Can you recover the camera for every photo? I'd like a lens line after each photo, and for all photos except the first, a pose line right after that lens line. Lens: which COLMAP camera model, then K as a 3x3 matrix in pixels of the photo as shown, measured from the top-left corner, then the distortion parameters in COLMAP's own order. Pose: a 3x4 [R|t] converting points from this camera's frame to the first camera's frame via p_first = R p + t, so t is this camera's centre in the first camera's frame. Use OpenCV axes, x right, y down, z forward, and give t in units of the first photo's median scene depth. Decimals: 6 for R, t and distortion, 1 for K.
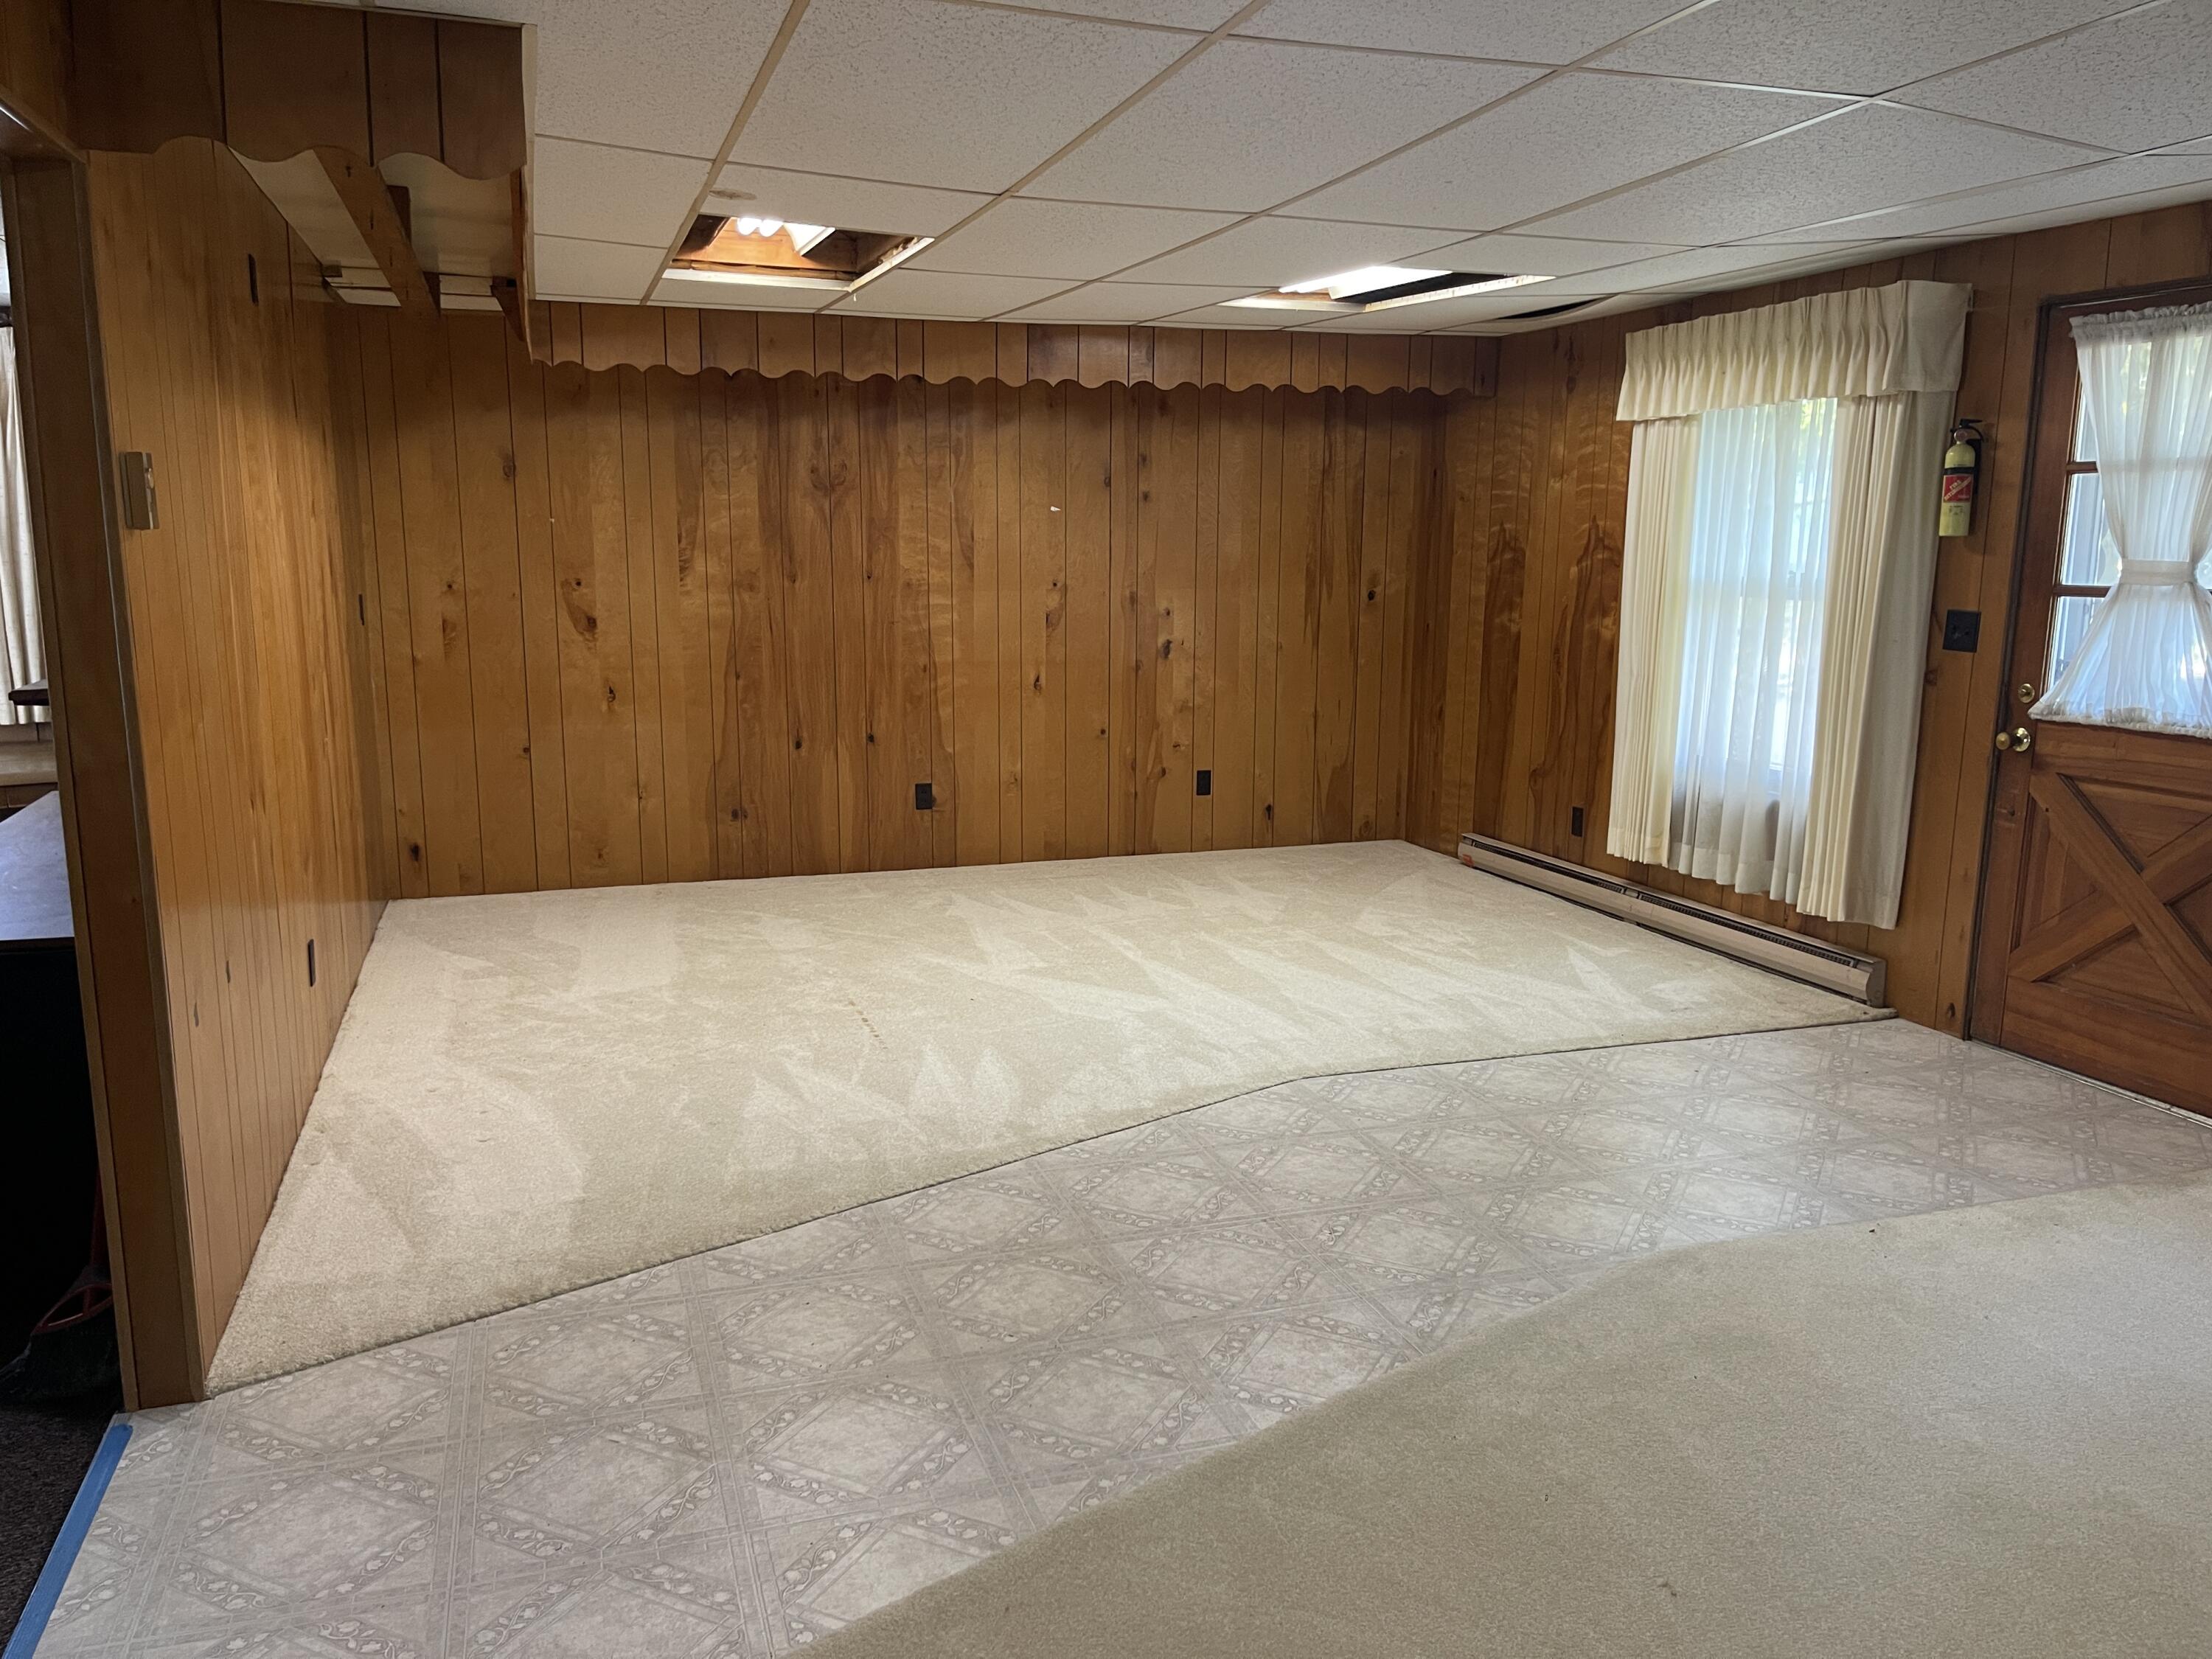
lens RADIAL K [[1659.2, 0, 1099.9], [0, 1659.2, 822.0], [0, 0, 1]] dist [0.075102, -0.098367]
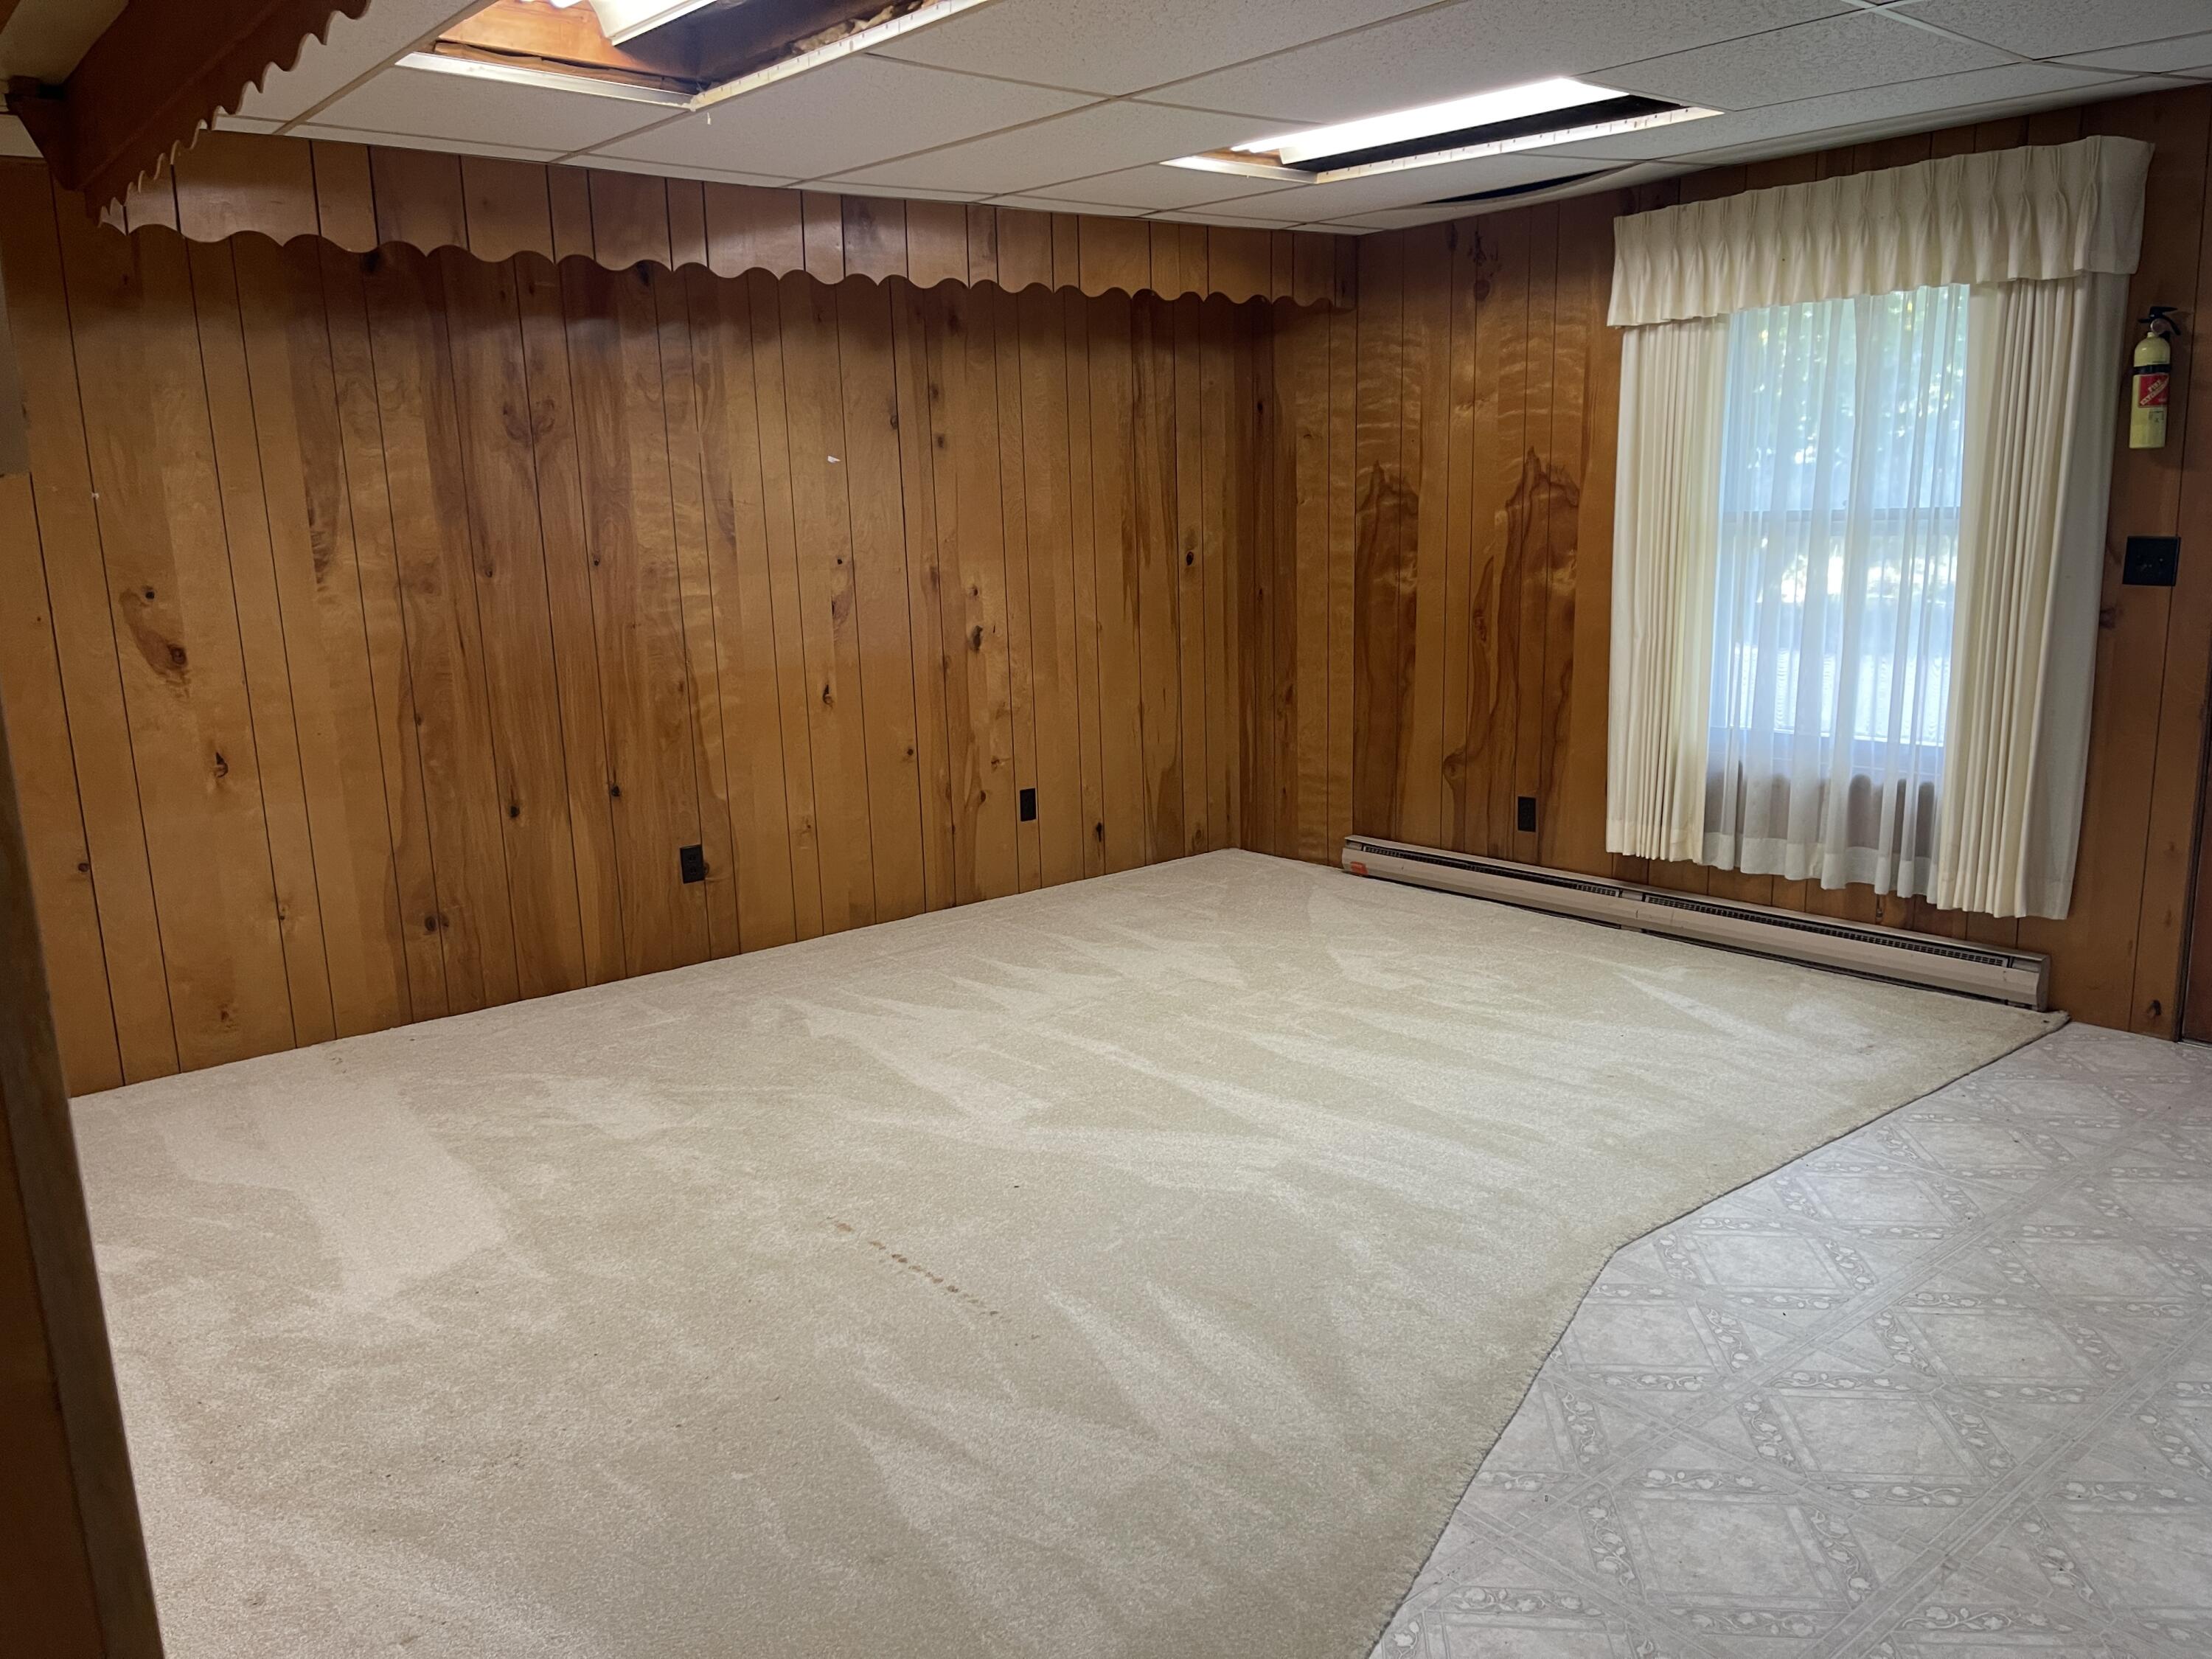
lens RADIAL K [[1659.2, 0, 1093.4], [0, 1659.2, 823.9], [0, 0, 1]] dist [0.075102, -0.098367]
pose [[0.935115, -0.101017, 0.339641, -0.207482], [0.094503, 0.994884, 0.035709, -0.046745], [-0.341510, -0.001295, 0.939877, 0.288519]]
